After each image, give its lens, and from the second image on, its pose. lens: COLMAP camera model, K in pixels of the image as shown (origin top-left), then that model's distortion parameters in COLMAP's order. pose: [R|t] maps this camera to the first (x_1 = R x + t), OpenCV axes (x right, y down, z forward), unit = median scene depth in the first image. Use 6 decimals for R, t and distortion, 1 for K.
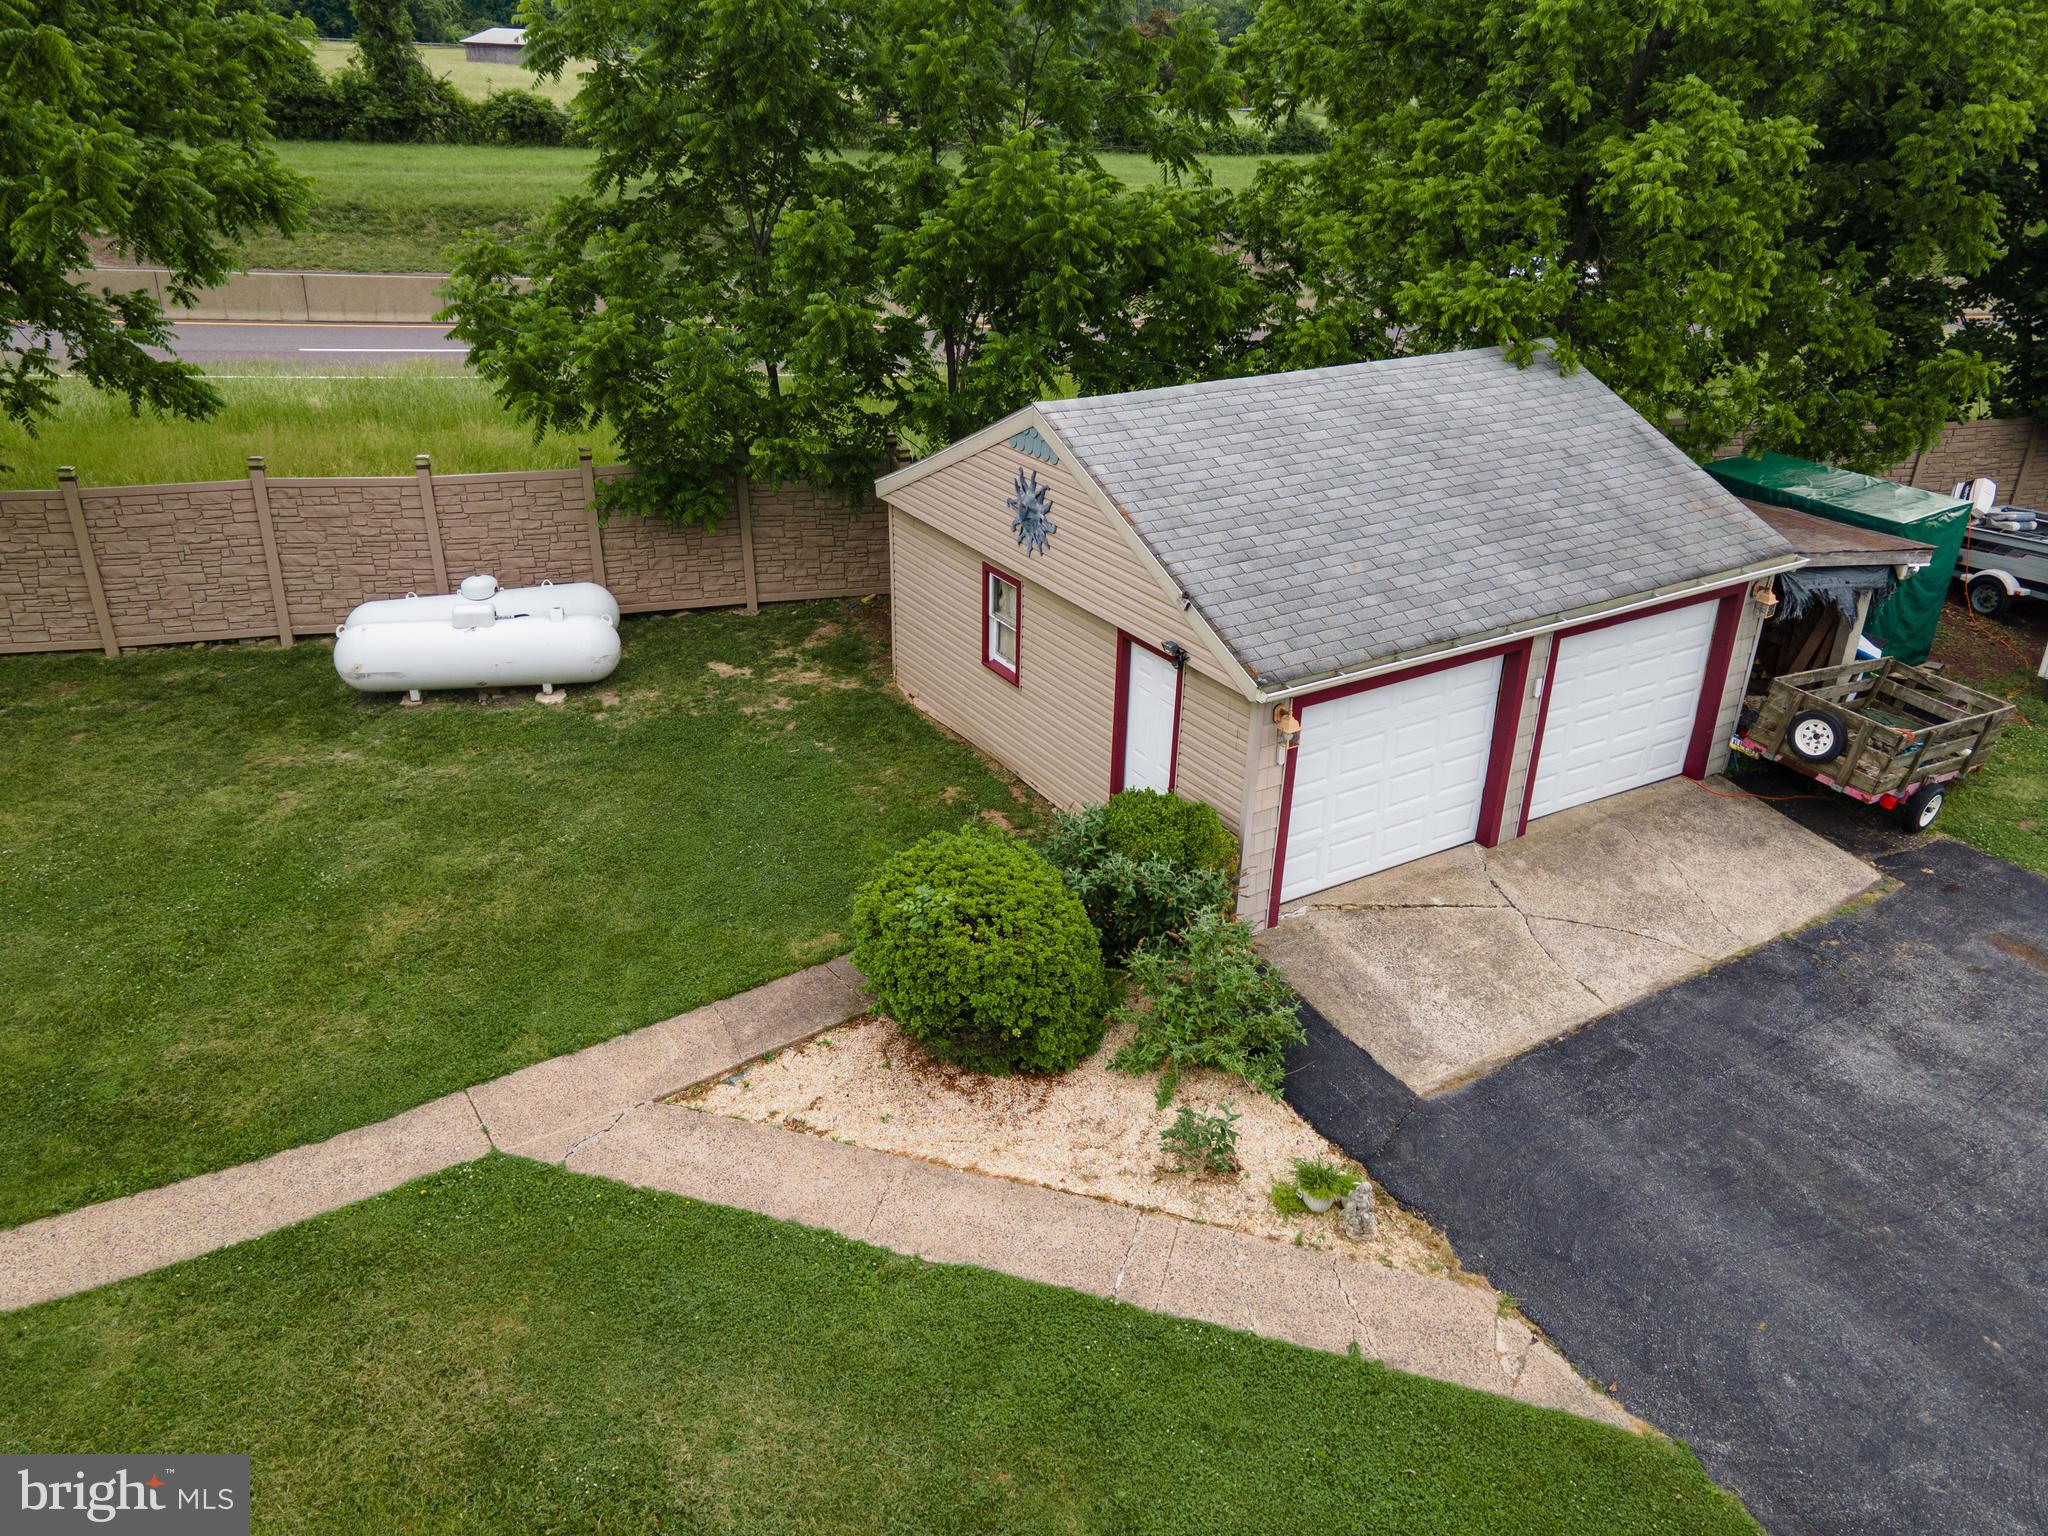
lens RADIAL K [[1494.9, 0, 1002.8], [0, 1494.9, 765.5], [0, 0, 1]] dist [0.022080, 0.039752]
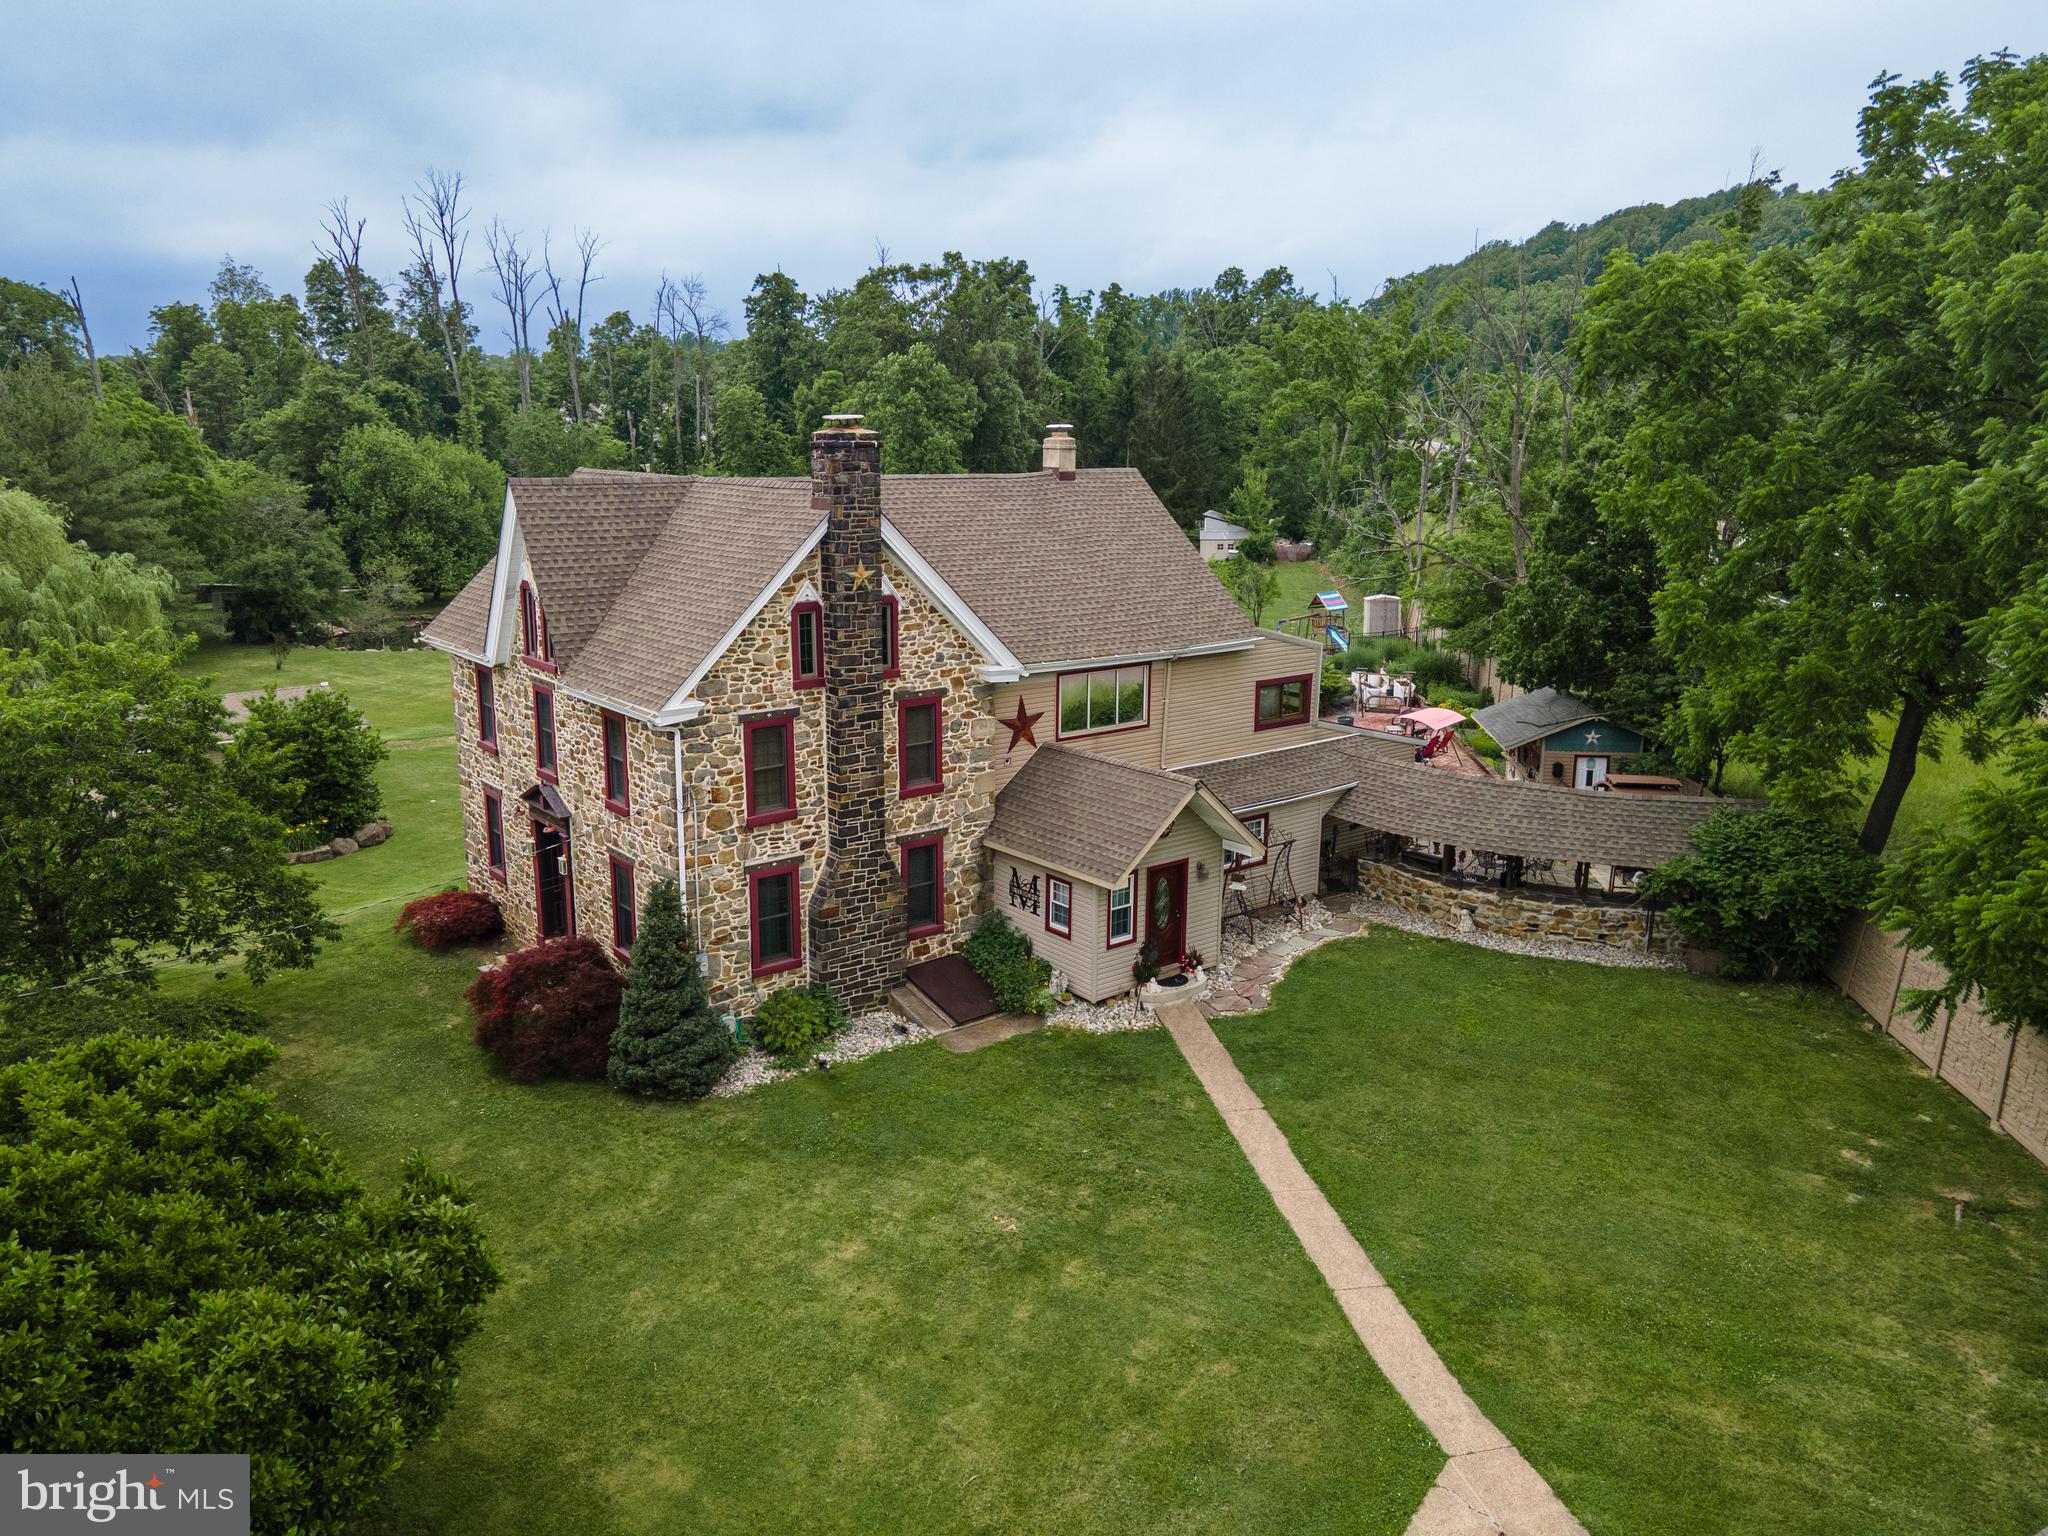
lens RADIAL K [[1489.2, 0, 996.8], [0, 1489.2, 766.3], [0, 0, 1]] dist [0.048651, -0.024087]
pose [[-0.339004, 0.202564, -0.918719, 1.035301], [-0.415012, 0.844193, 0.339270, -0.636708], [0.844299, 0.496293, -0.202119, 0.502461]]
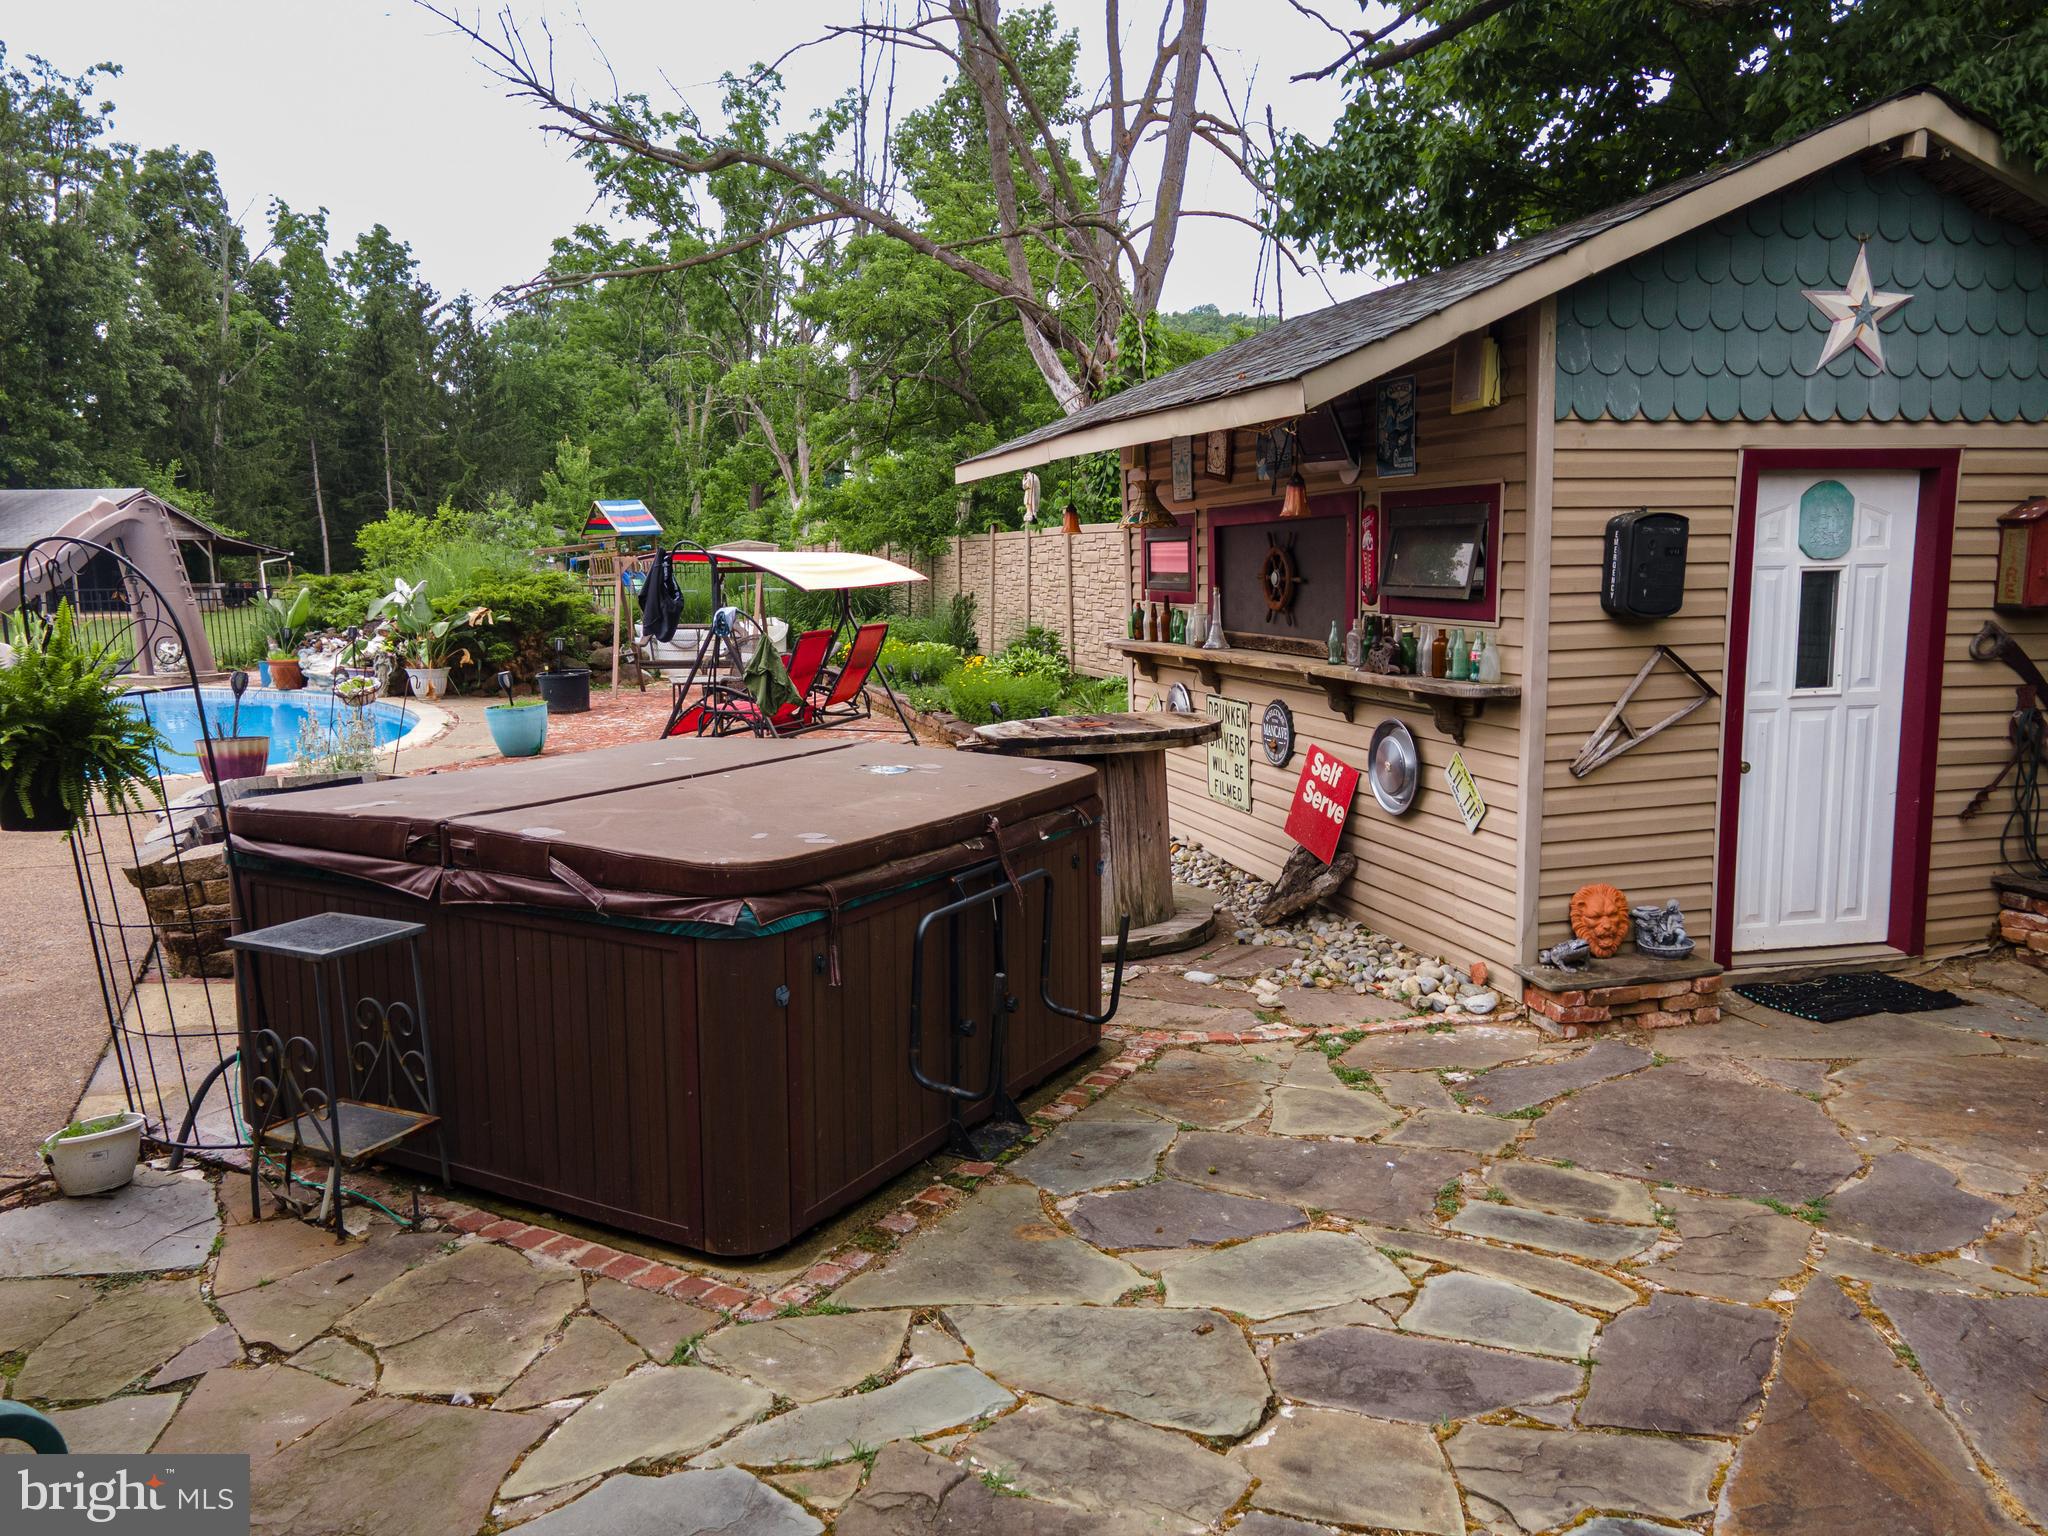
lens RADIAL K [[1494.9, 0, 1002.8], [0, 1494.9, 765.5], [0, 0, 1]] dist [0.022080, 0.039752]
pose [[0.031831, 0.129509, -0.991067, -2.236899], [-0.435015, 0.894522, 0.102921, 0.125116], [0.899860, 0.427853, 0.084812, 0.718532]]
